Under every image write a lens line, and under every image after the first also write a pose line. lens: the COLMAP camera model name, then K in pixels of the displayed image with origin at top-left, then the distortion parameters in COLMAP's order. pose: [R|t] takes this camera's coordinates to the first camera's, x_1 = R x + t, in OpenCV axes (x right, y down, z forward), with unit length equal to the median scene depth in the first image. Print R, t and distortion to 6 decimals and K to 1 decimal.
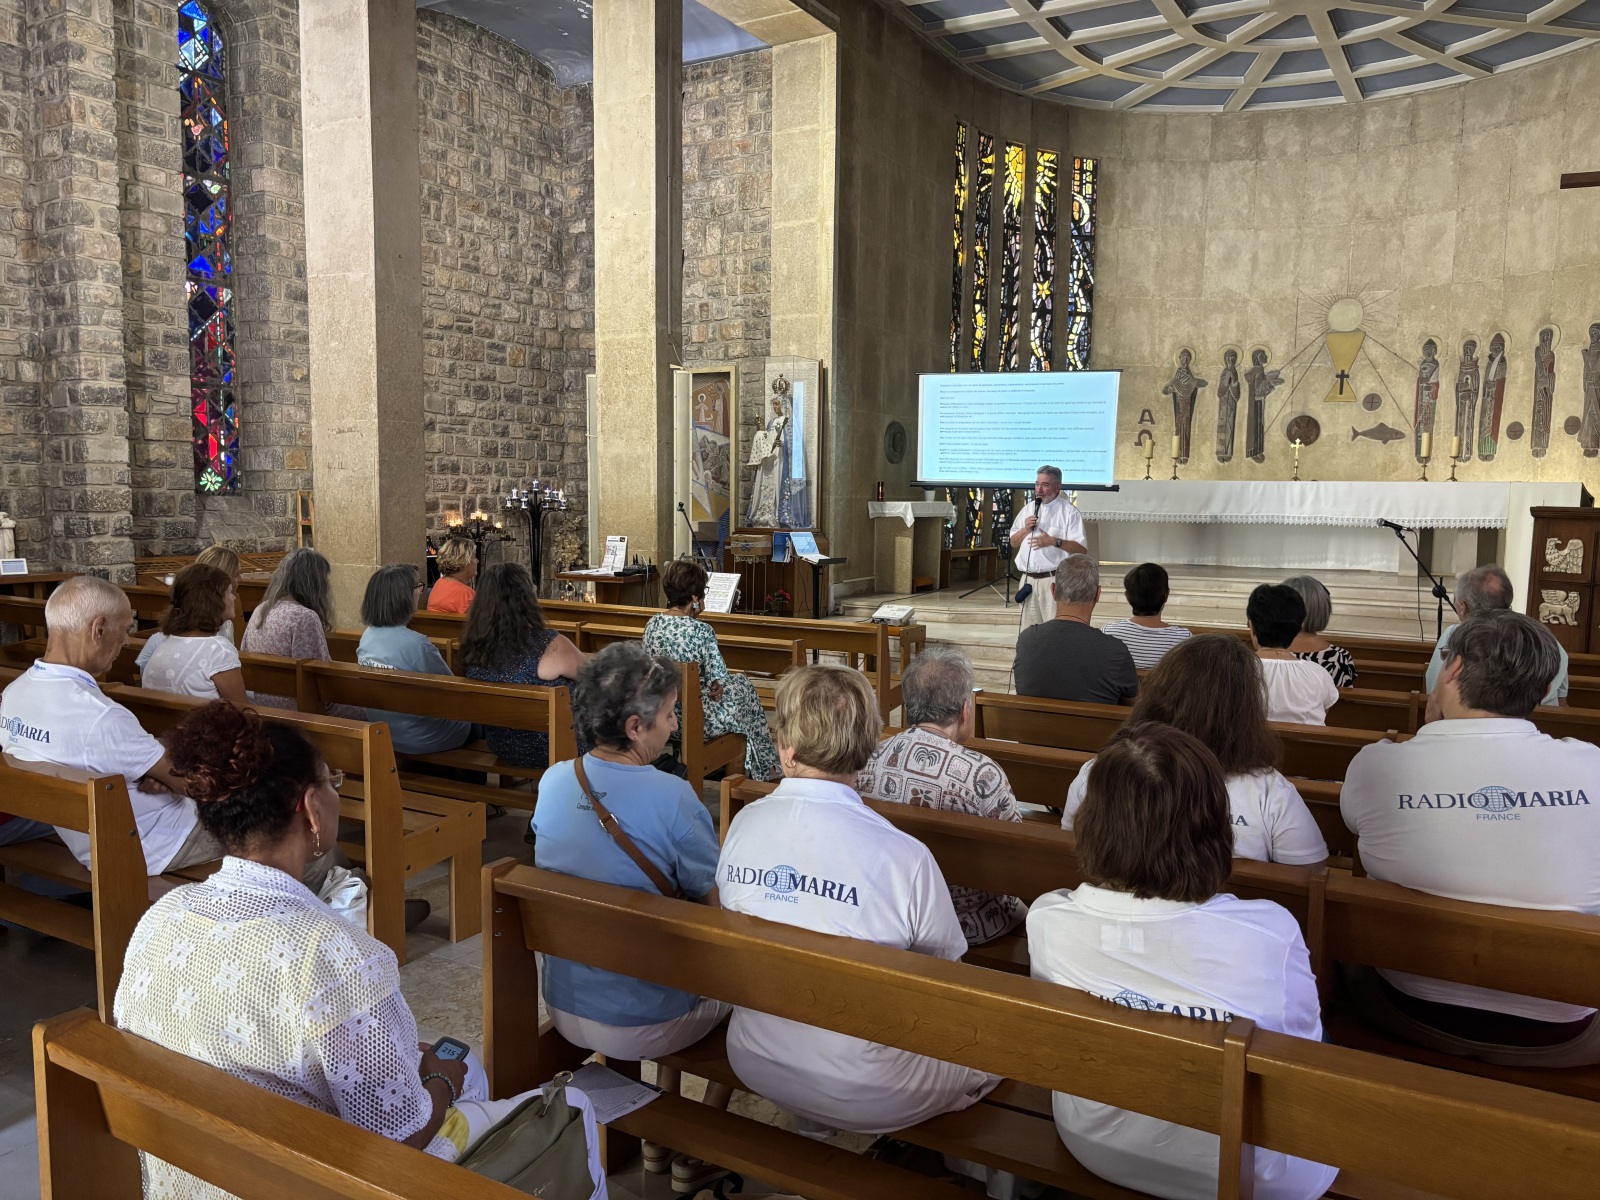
lens RADIAL K [[1206.3, 0, 798.2], [0, 1206.3, 615.4], [0, 0, 1]] dist [0.032309, -0.038921]
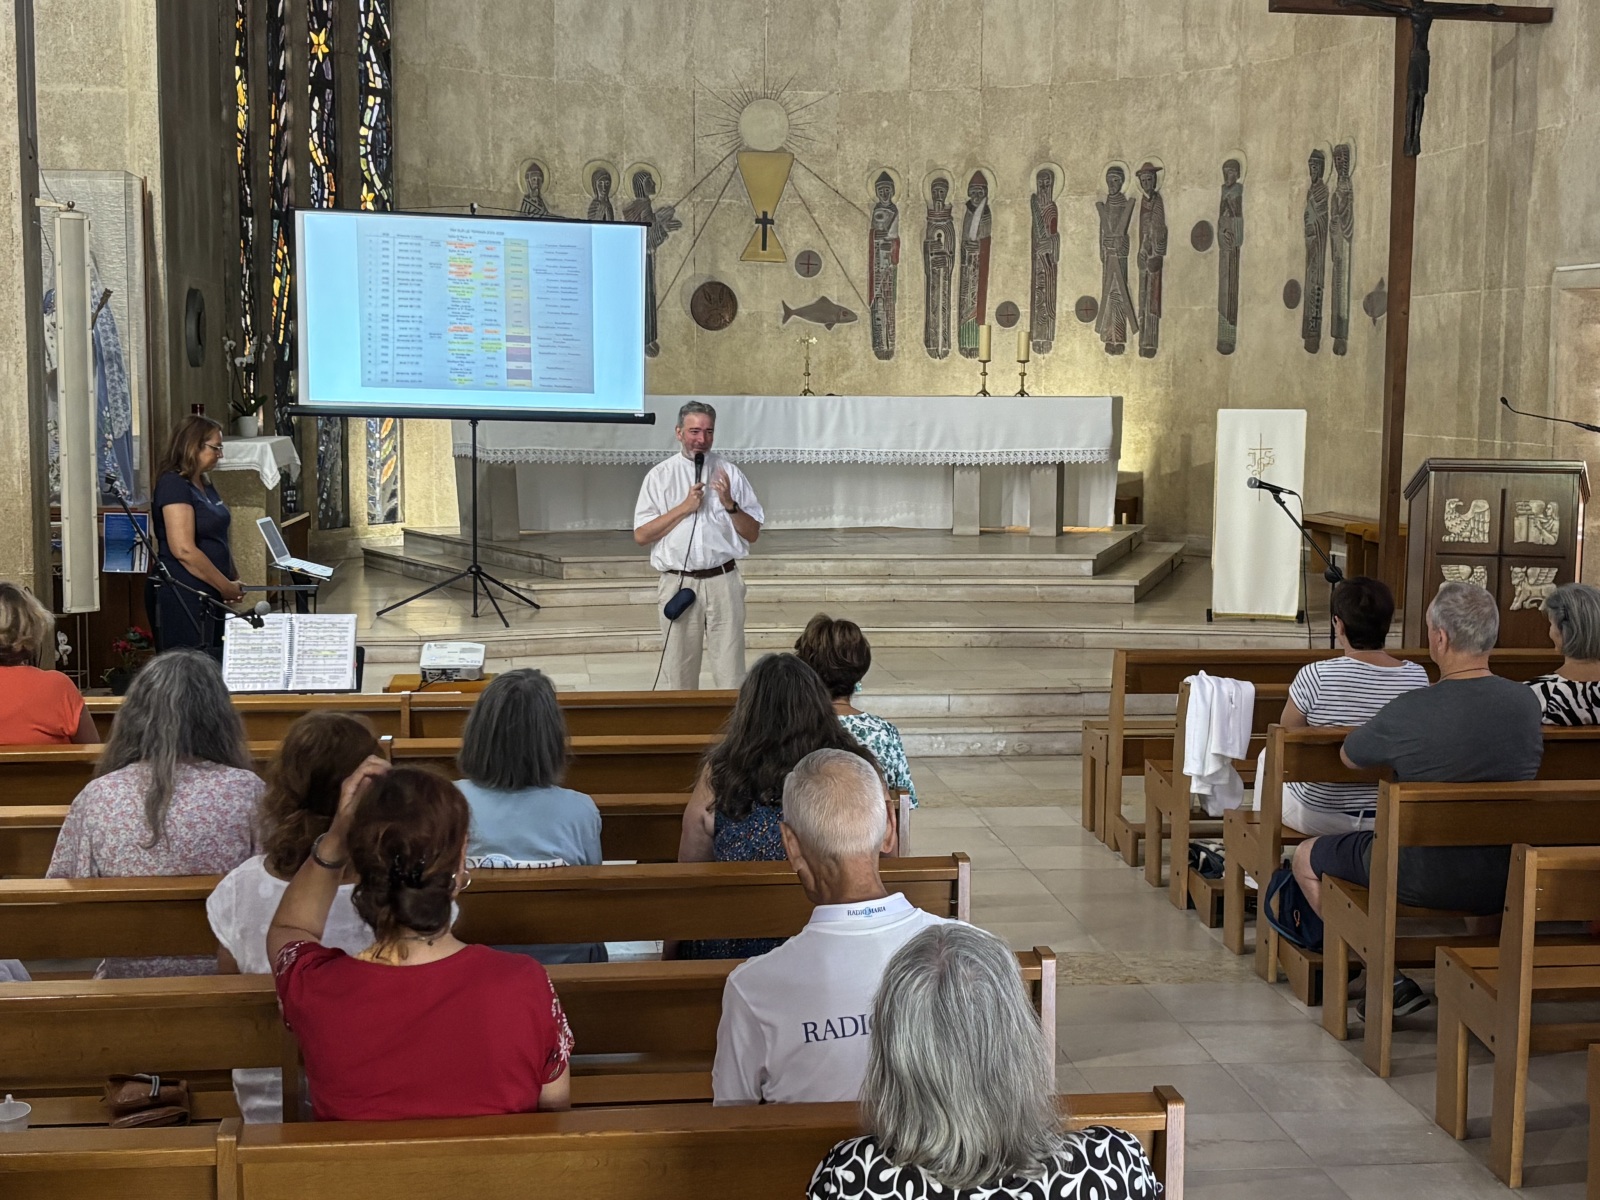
lens RADIAL K [[2285.4, 0, 805.0], [0, 2285.4, 612.1], [0, 0, 1]] dist [0.186603, 0.000000]
pose [[0.794942, -0.071533, 0.602453, -0.292720], [0.065518, 0.997339, 0.031969, -0.029906], [-0.603137, 0.014058, 0.797514, 0.021609]]
